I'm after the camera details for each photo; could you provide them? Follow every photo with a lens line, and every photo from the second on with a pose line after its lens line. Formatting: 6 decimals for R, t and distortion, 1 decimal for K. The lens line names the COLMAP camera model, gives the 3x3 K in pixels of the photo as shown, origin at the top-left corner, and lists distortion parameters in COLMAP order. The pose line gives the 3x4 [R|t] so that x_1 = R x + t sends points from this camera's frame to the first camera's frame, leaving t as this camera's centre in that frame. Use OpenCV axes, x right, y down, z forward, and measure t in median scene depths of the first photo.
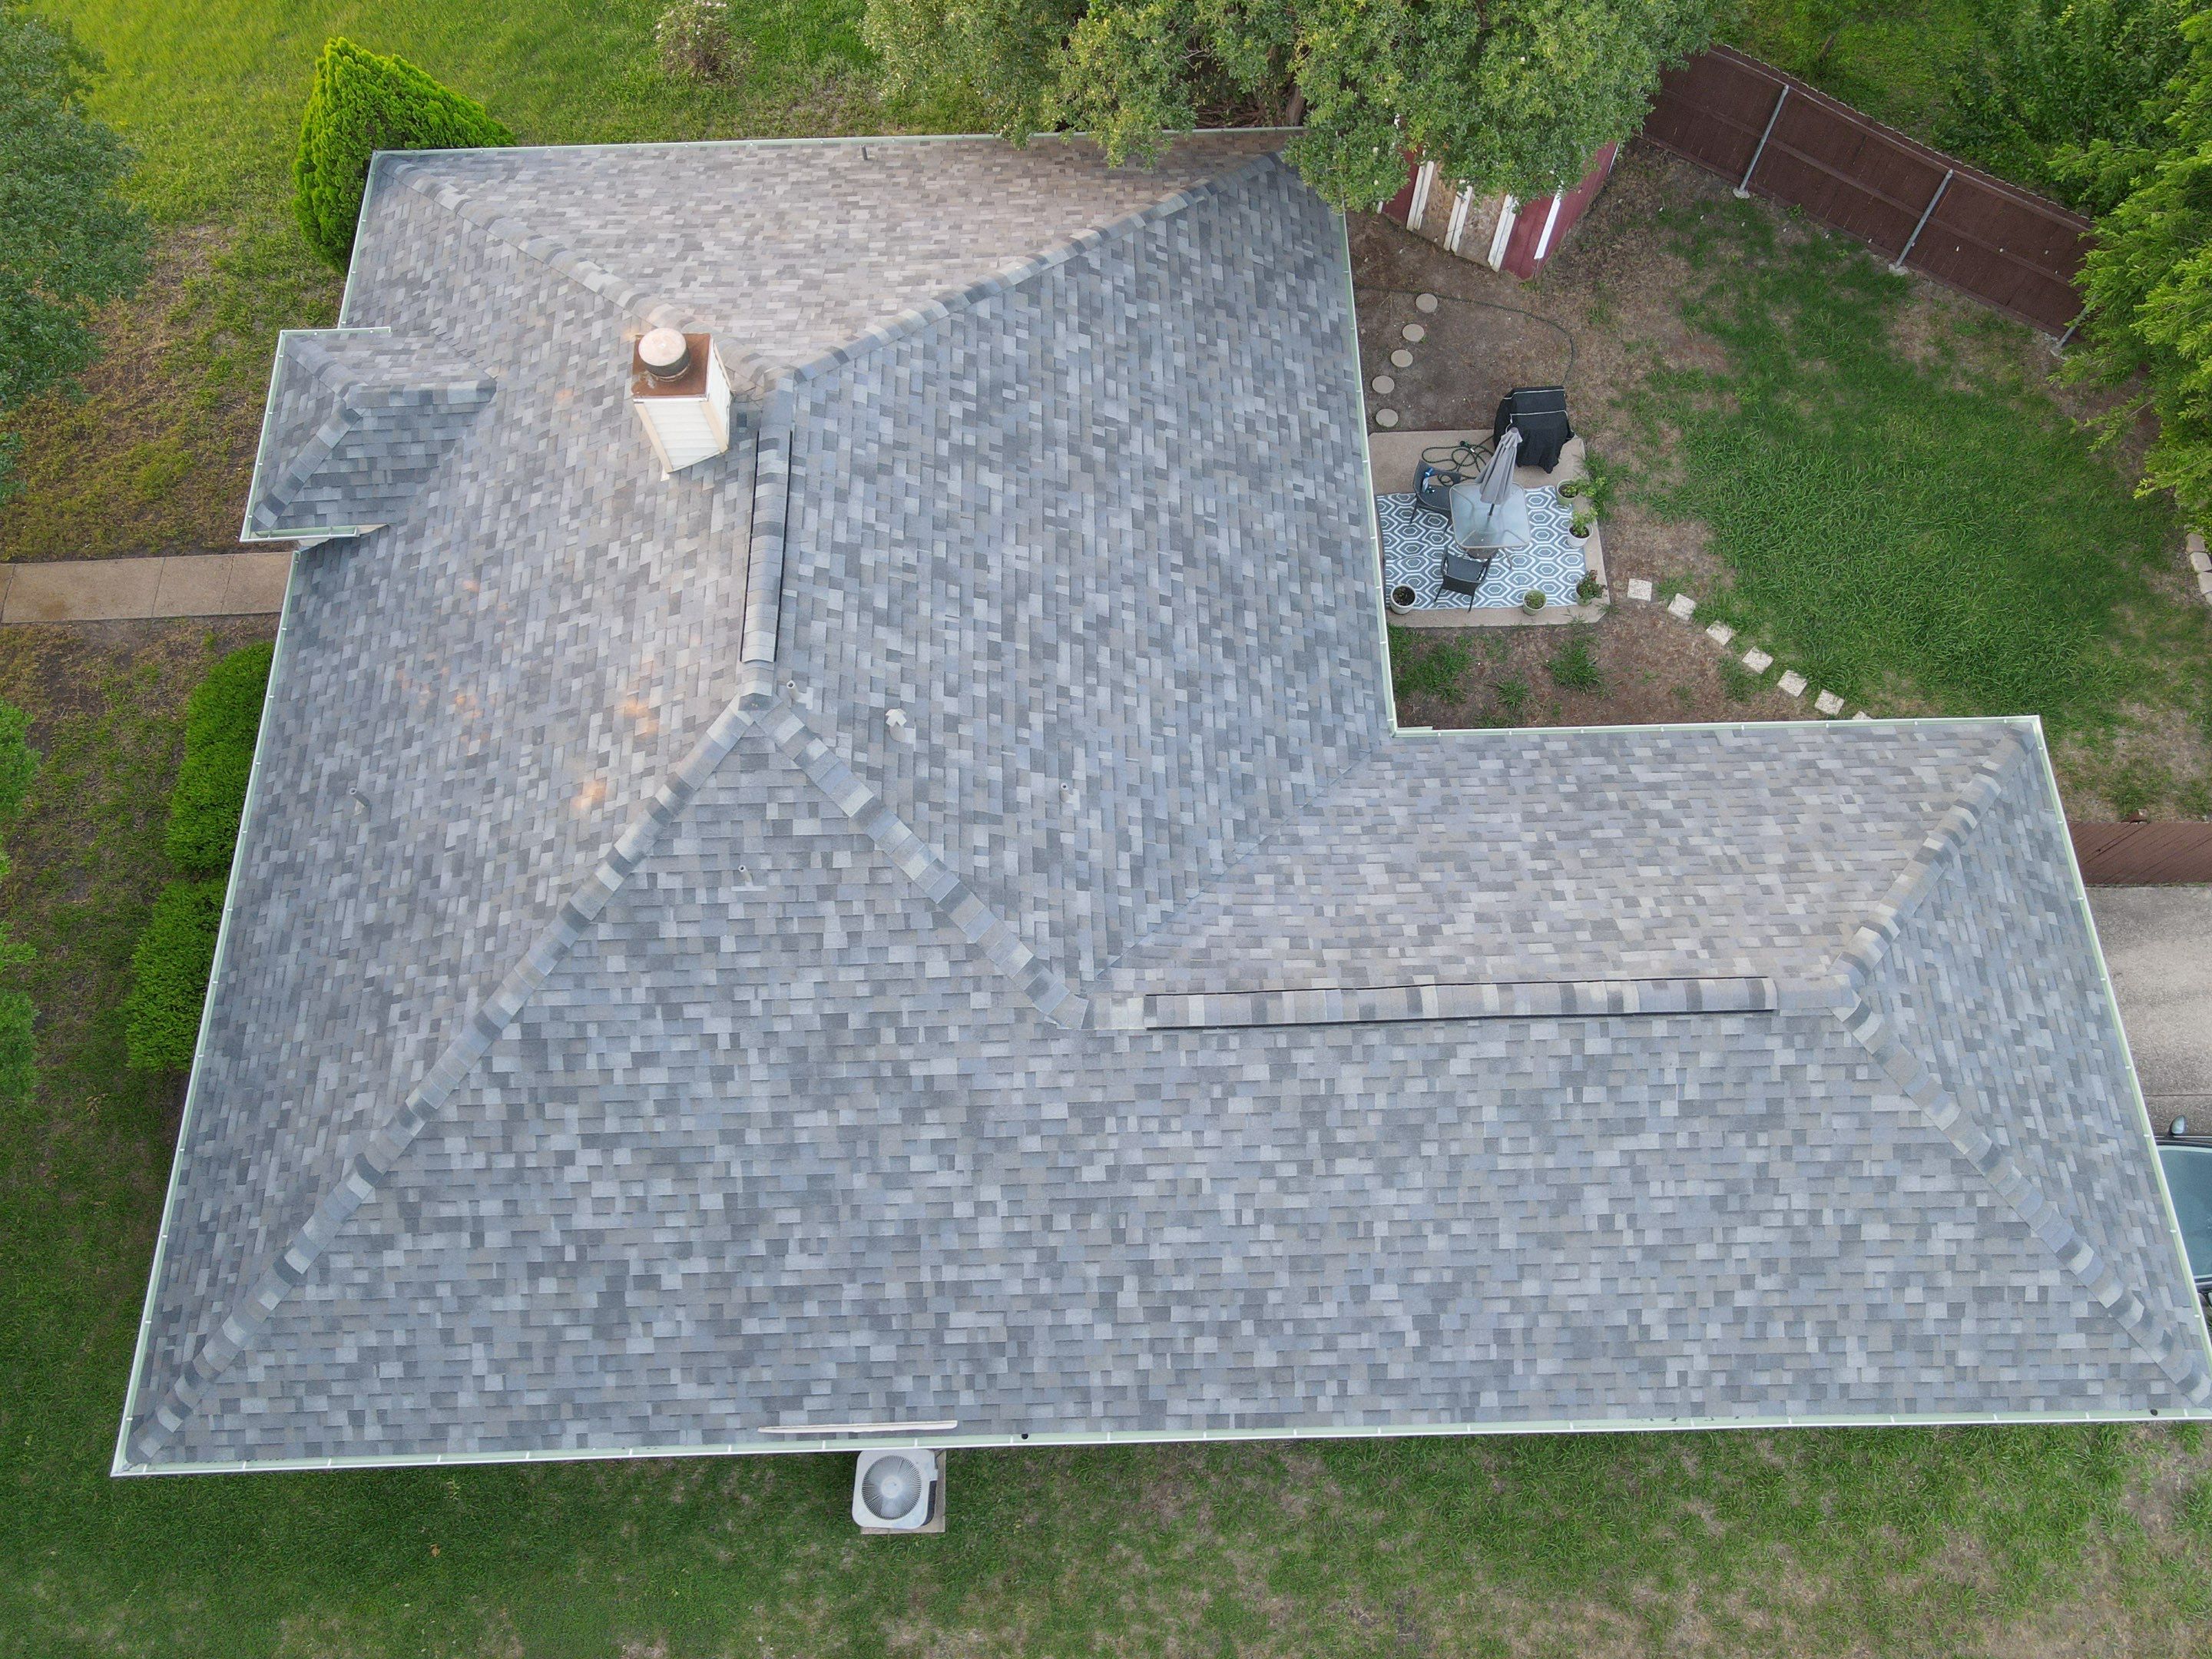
lens RADIAL K [[1632.3, 0, 1118.8], [0, 1632.3, 825.1], [0, 0, 1]] dist [-0.003570, 0.040324]
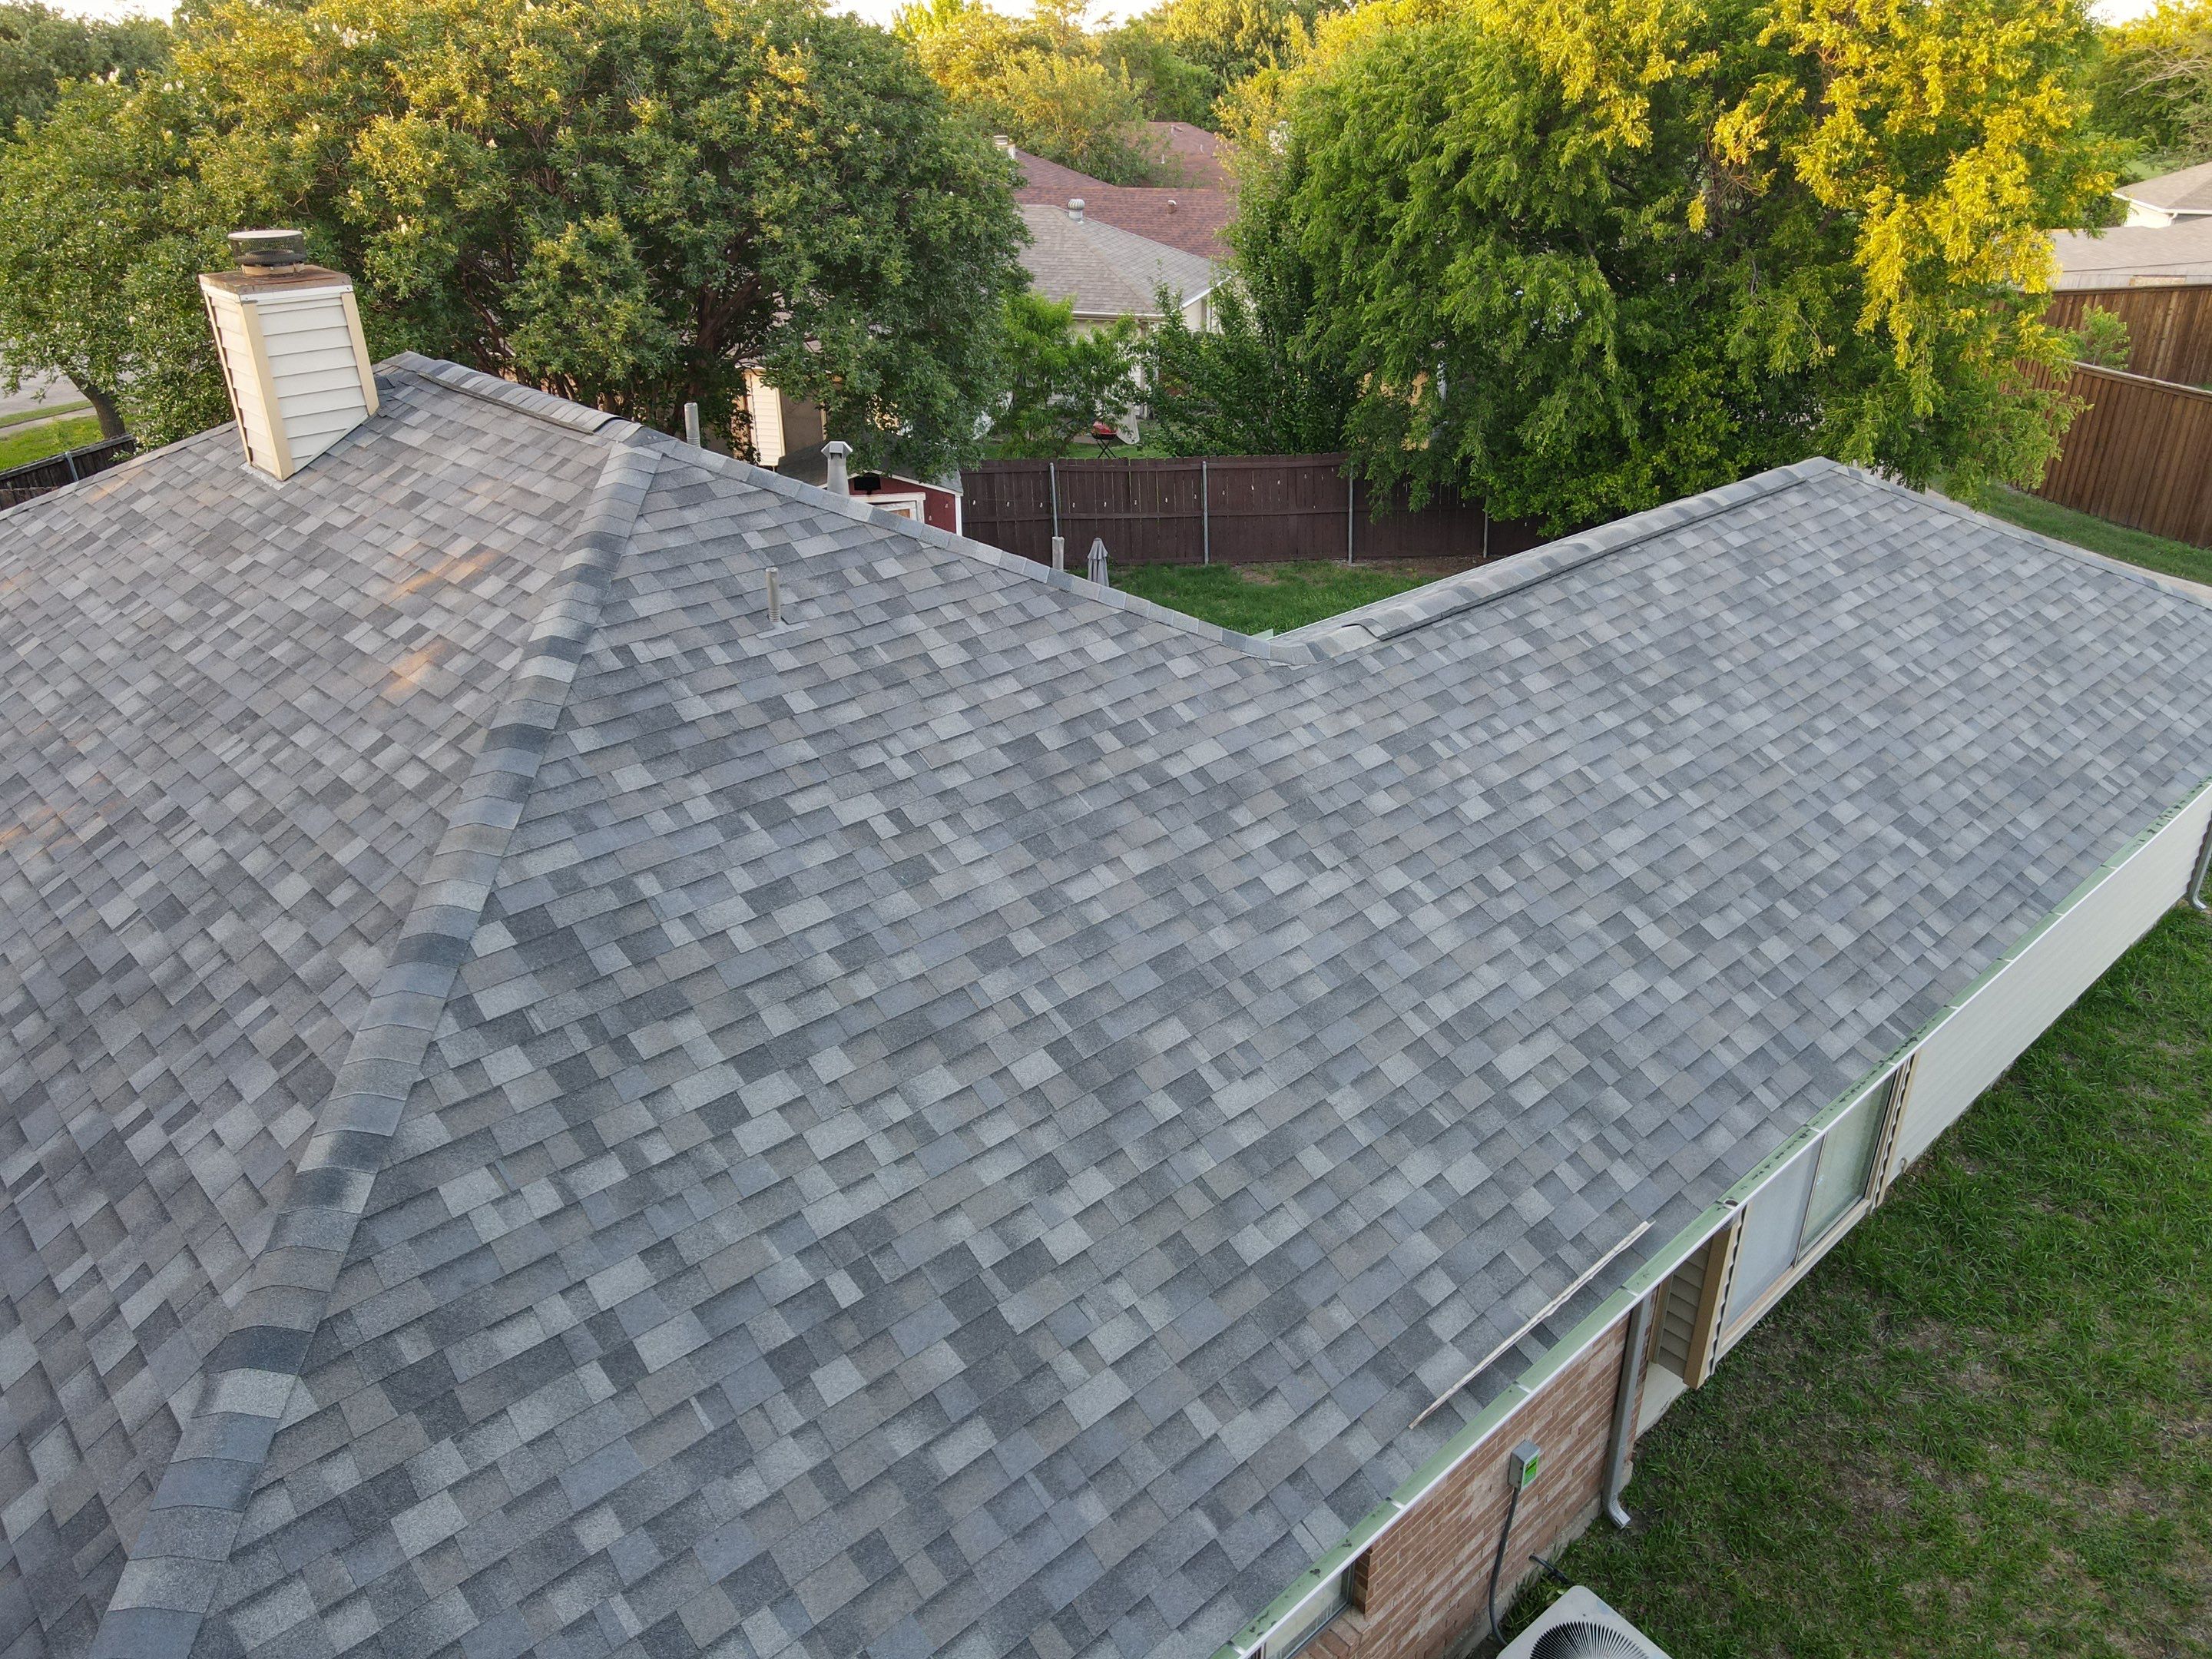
lens RADIAL K [[1632.3, 0, 1118.8], [0, 1632.3, 825.1], [0, 0, 1]] dist [-0.003570, 0.040324]
pose [[0.745313, -0.279417, 0.605338, -0.506837], [0.612409, 0.645833, -0.455911, 0.422410], [-0.263558, 0.710511, 0.652465, 0.625330]]
